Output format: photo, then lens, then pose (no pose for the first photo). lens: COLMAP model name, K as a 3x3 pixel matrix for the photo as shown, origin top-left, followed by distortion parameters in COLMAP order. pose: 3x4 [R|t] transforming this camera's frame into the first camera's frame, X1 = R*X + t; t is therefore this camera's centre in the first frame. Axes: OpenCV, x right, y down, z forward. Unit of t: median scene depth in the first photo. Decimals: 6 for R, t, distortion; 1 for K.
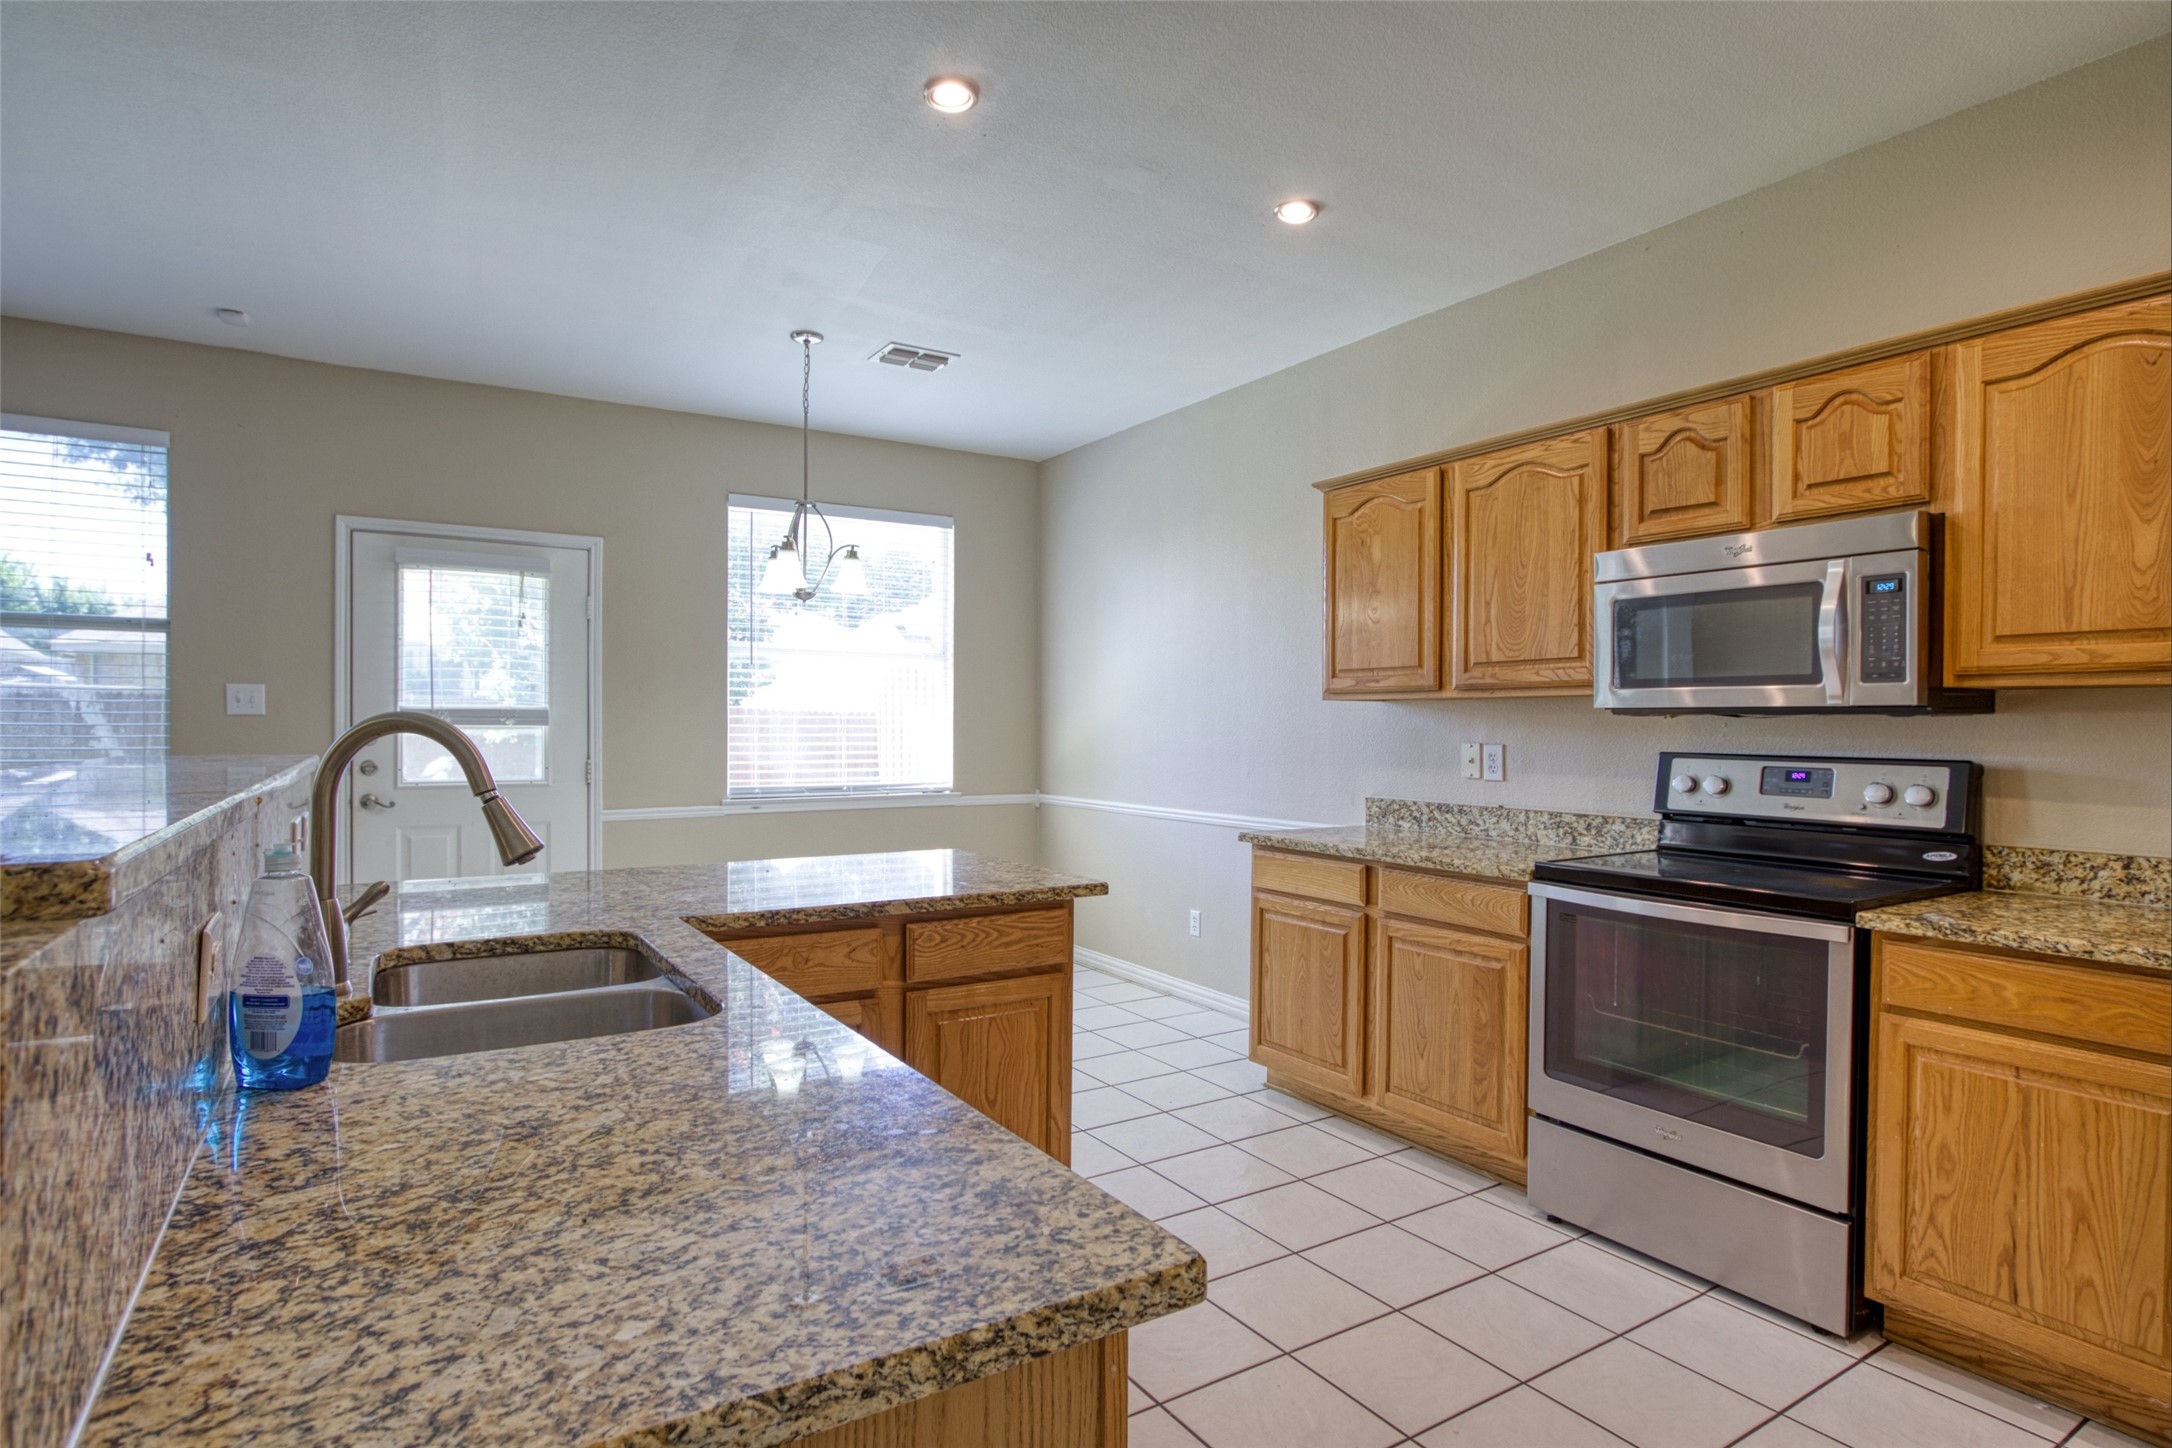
lens RADIAL K [[1135.1, 0, 1061.3], [0, 1135.1, 726.8], [0, 0, 1]] dist [-0.006659, -0.001160]
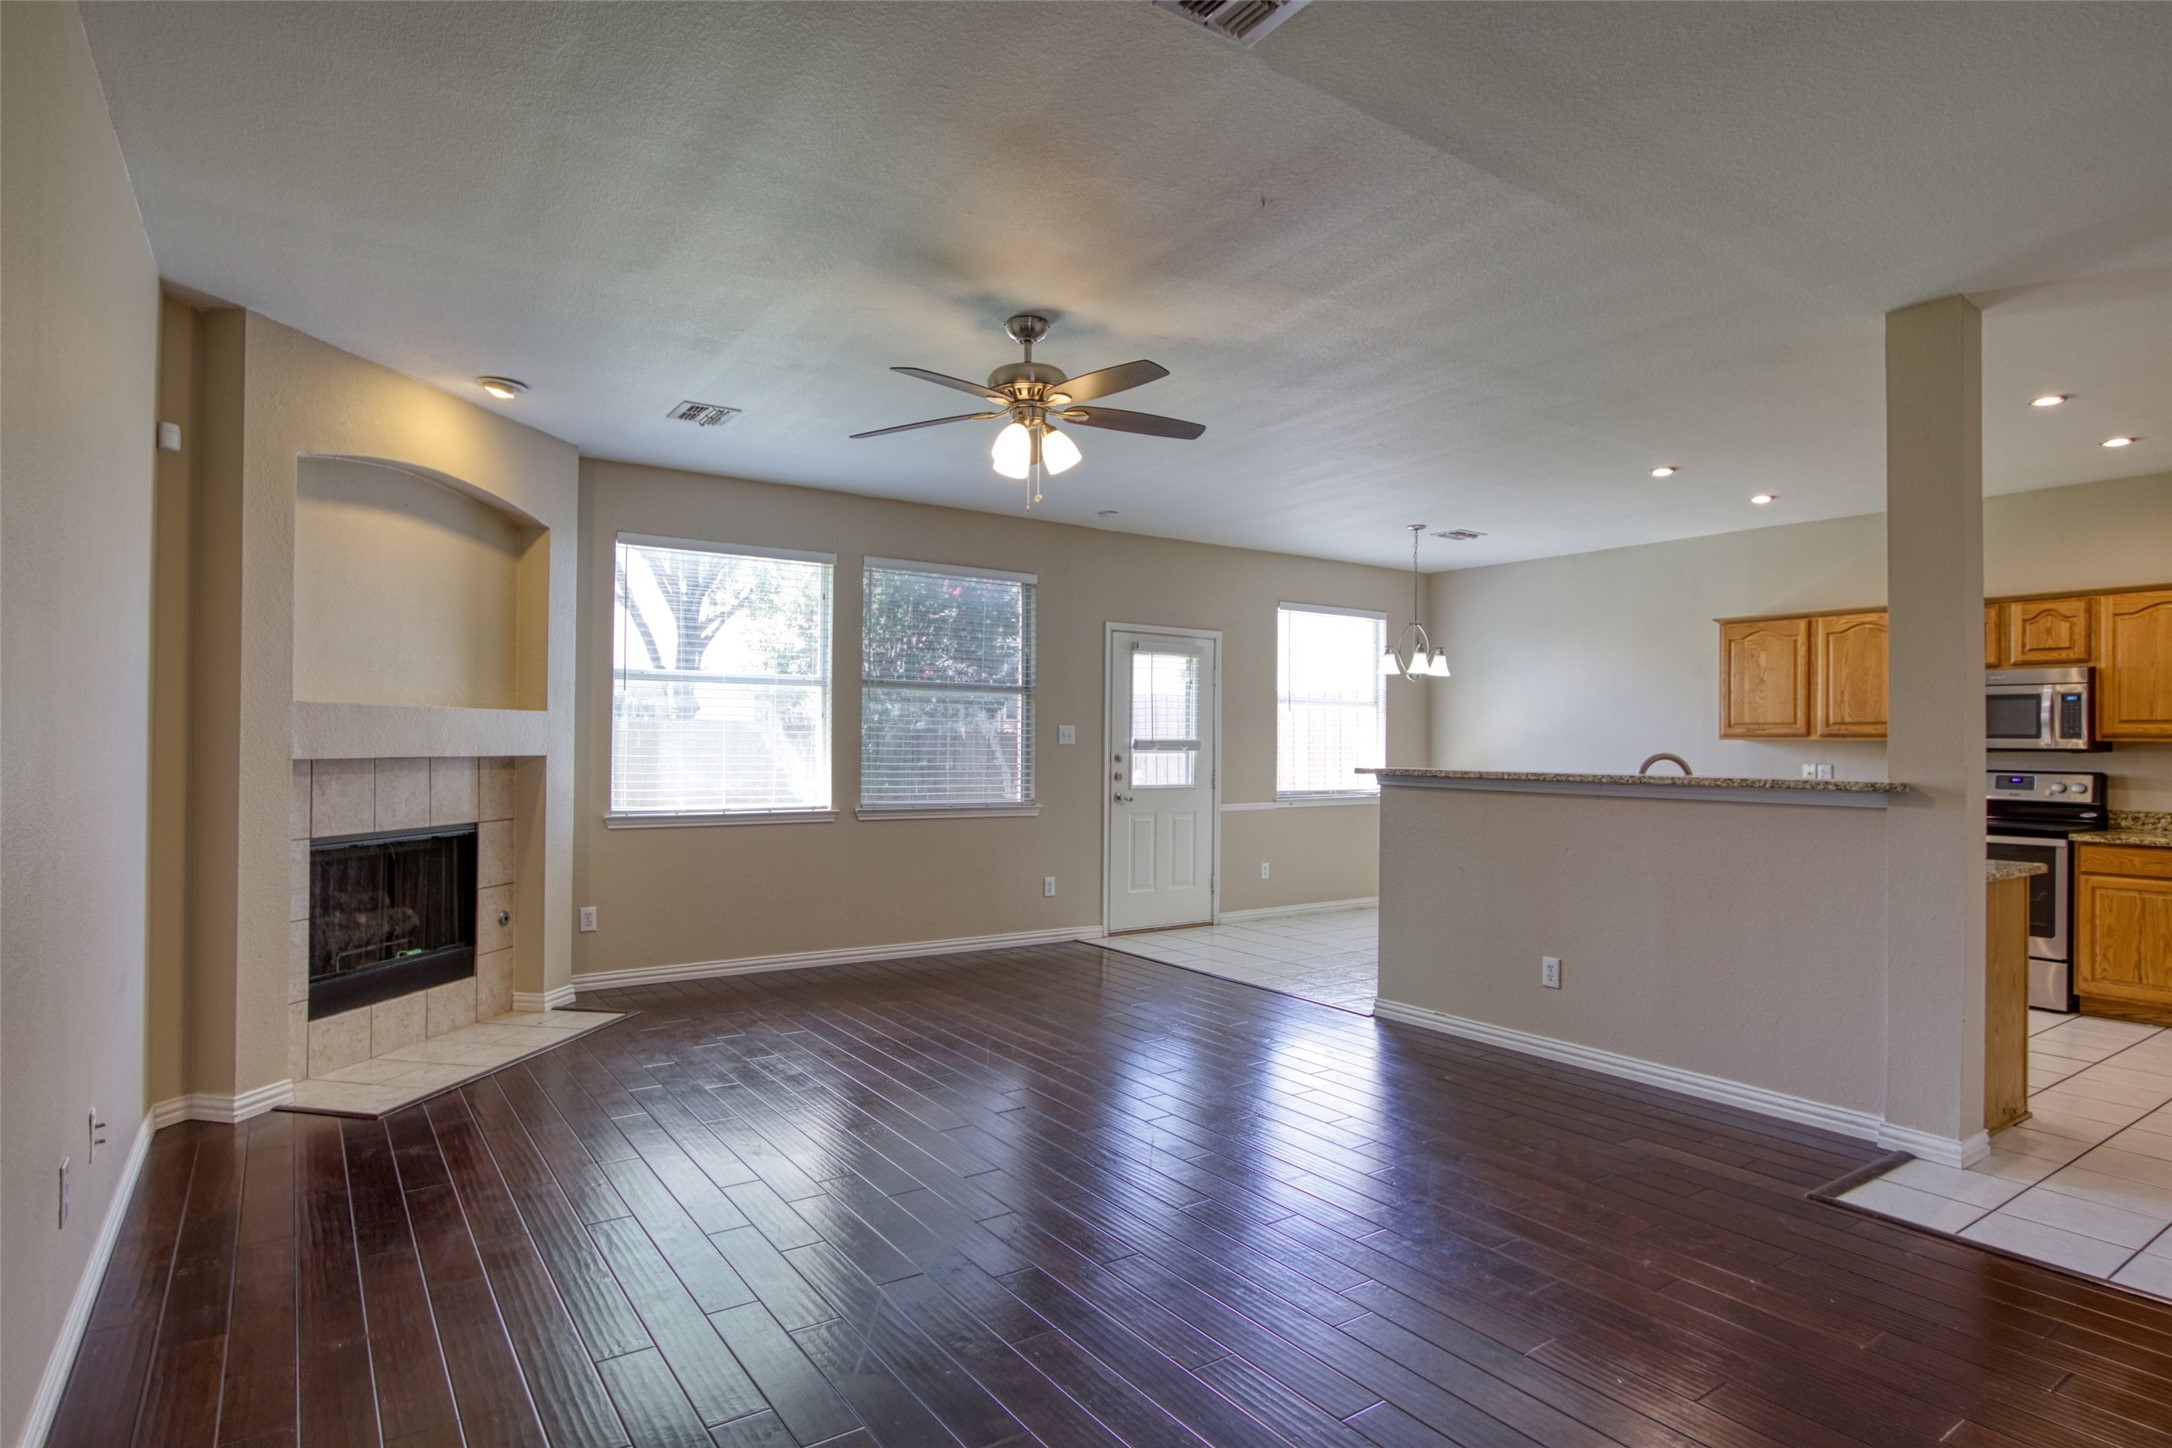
lens RADIAL K [[1163.3, 0, 1086.0], [0, 1163.3, 724.0], [0, 0, 1]] dist [-0.000665, 0.000958]
pose [[0.998392, 0.005258, 0.056445, -1.201113], [-0.004256, 0.999832, -0.017856, -0.015124], [-0.056529, 0.017587, 0.998246, -1.071697]]
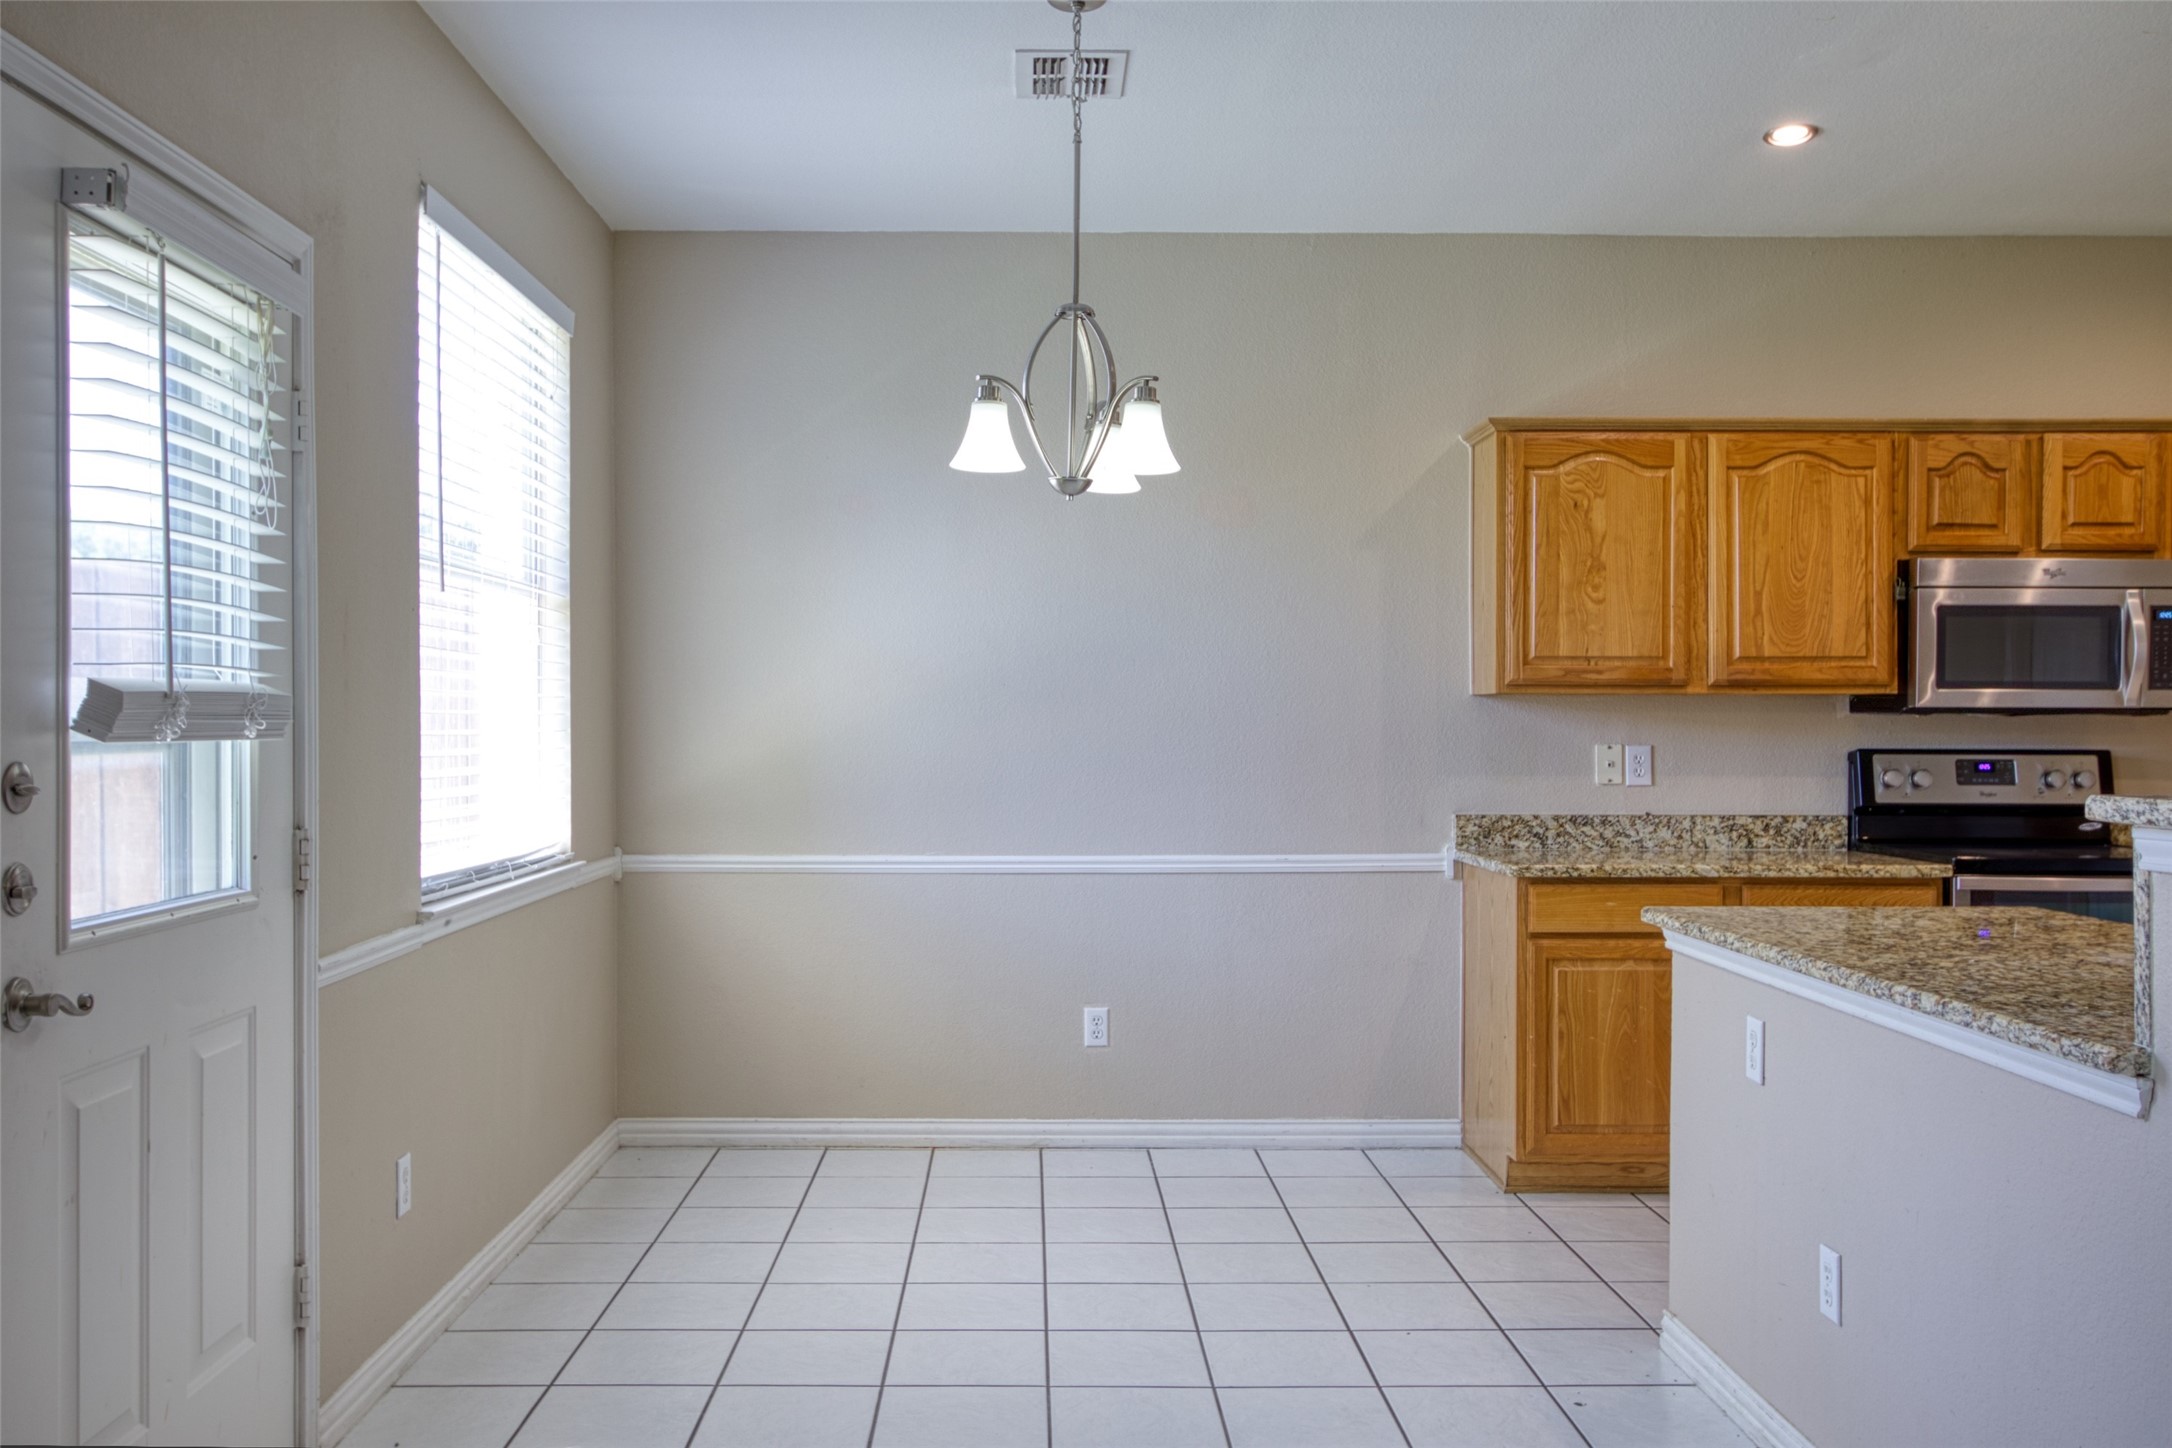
lens RADIAL K [[1876.5, 0, 1086.0], [0, 1876.5, 724.0], [0, 0, 1]] dist [0.027890, -0.002498]
pose [[0.506591, -0.006935, 0.862159, -1.441735], [0.003892, 0.999976, 0.005757, -0.014701], [-0.862178, 0.000439, 0.506606, 0.800044]]
